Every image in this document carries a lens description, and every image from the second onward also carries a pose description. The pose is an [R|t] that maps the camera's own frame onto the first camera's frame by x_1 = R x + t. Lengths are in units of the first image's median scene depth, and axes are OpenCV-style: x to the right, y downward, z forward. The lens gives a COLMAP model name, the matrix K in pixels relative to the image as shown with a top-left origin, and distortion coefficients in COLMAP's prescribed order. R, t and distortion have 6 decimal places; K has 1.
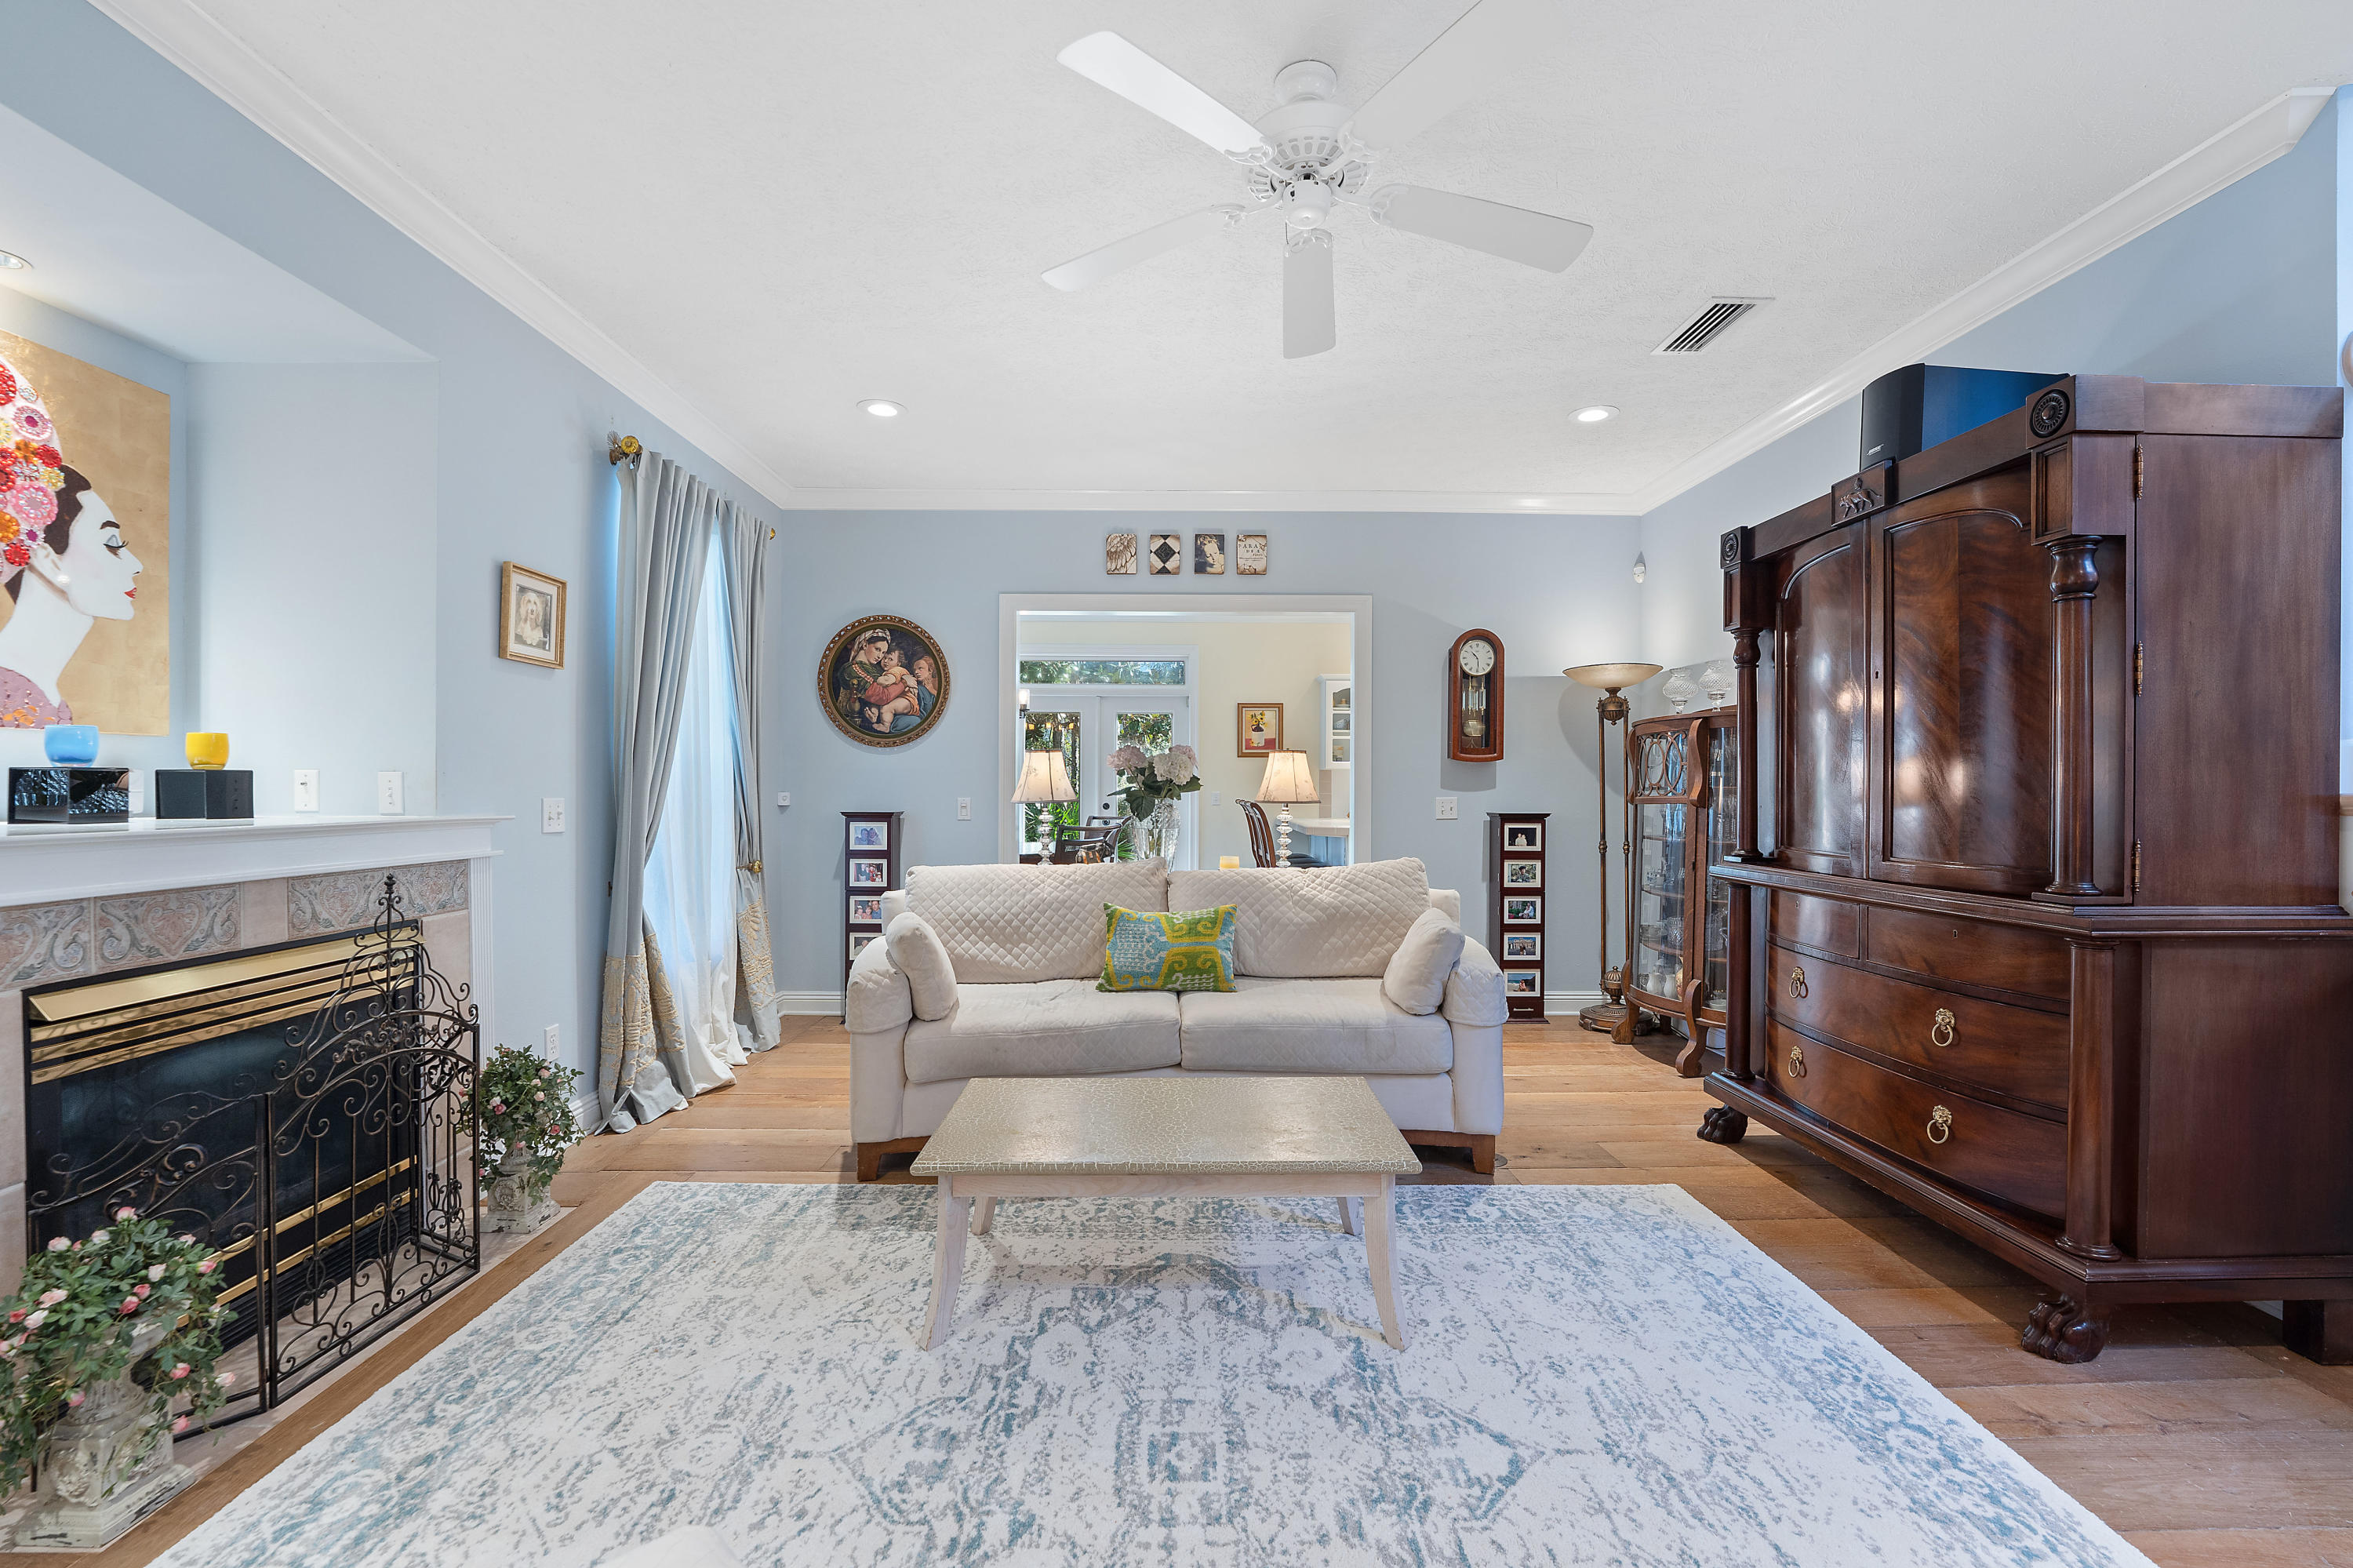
lens RADIAL K [[995.7, 0, 1177.2], [0, 995.7, 788.1], [0, 0, 1]] dist [-0.022037, 0.000668]
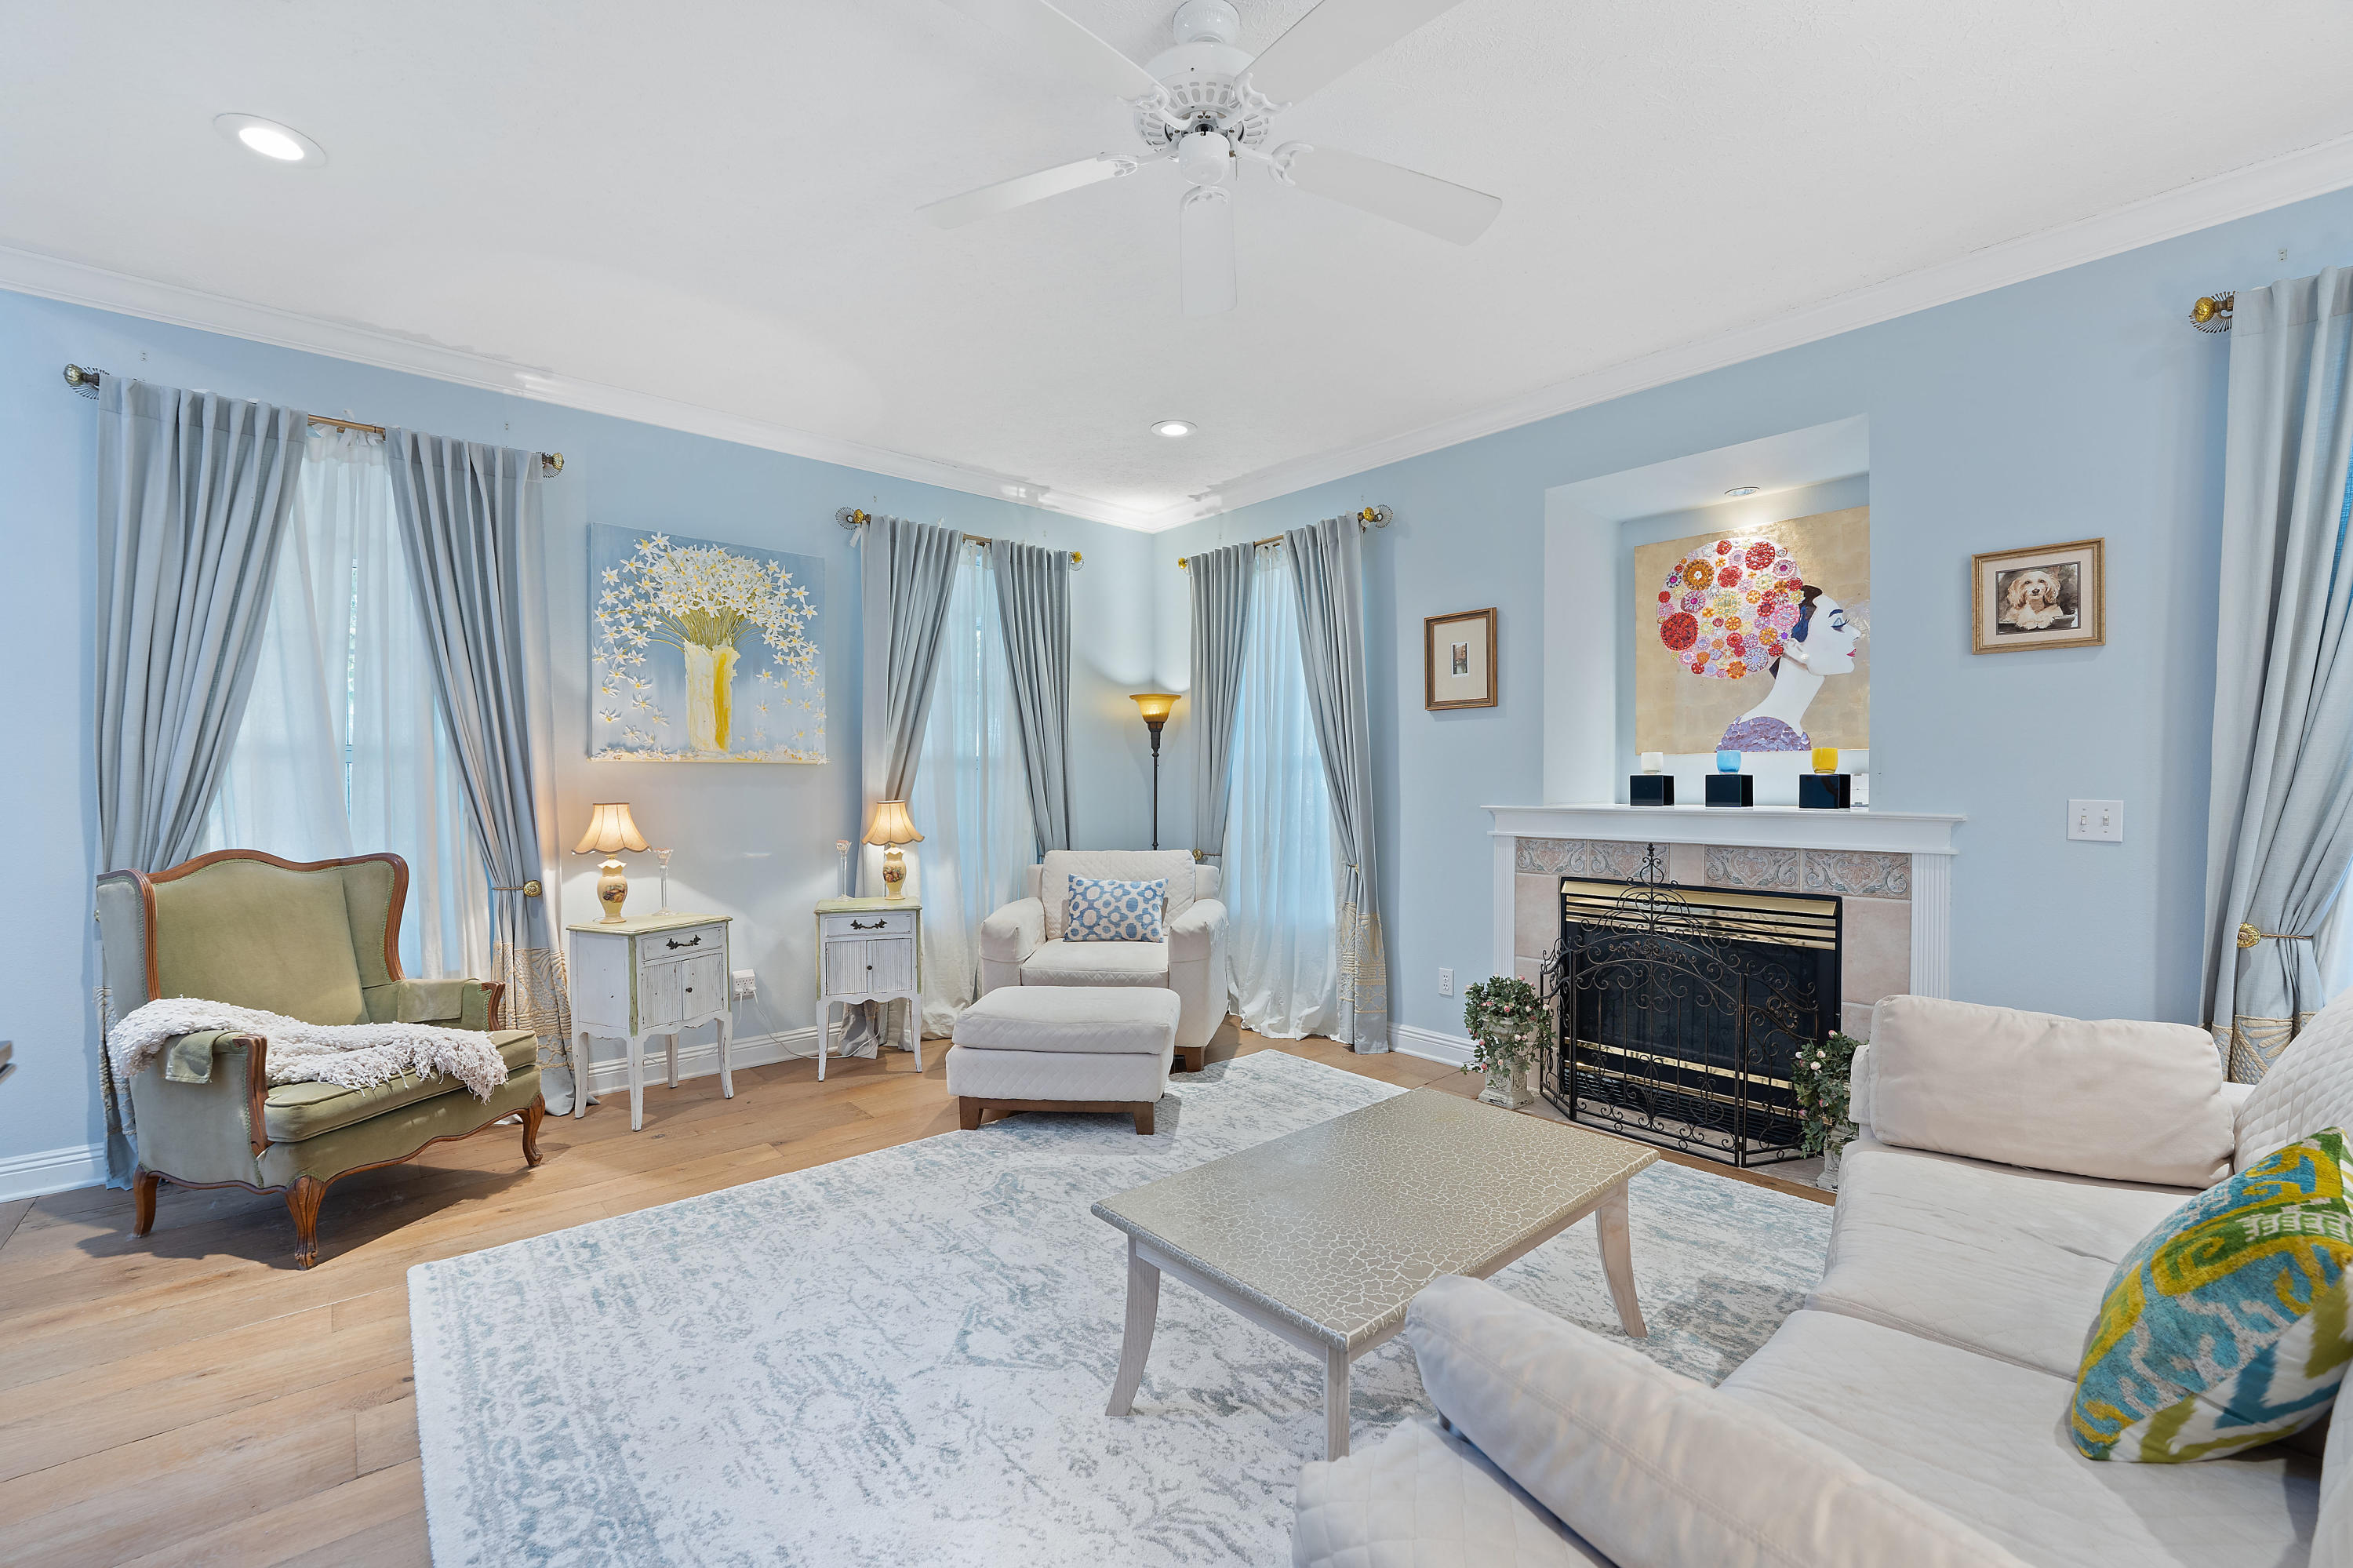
lens RADIAL K [[963.8, 0, 1176.5], [0, 963.8, 784.0], [0, 0, 1]] dist [-0.026797, 0.004519]
pose [[-0.755367, -0.001401, -0.655300, 0.614598], [-0.001596, 0.999999, -0.000298, -0.002279], [0.655300, 0.000821, -0.755369, 1.382156]]
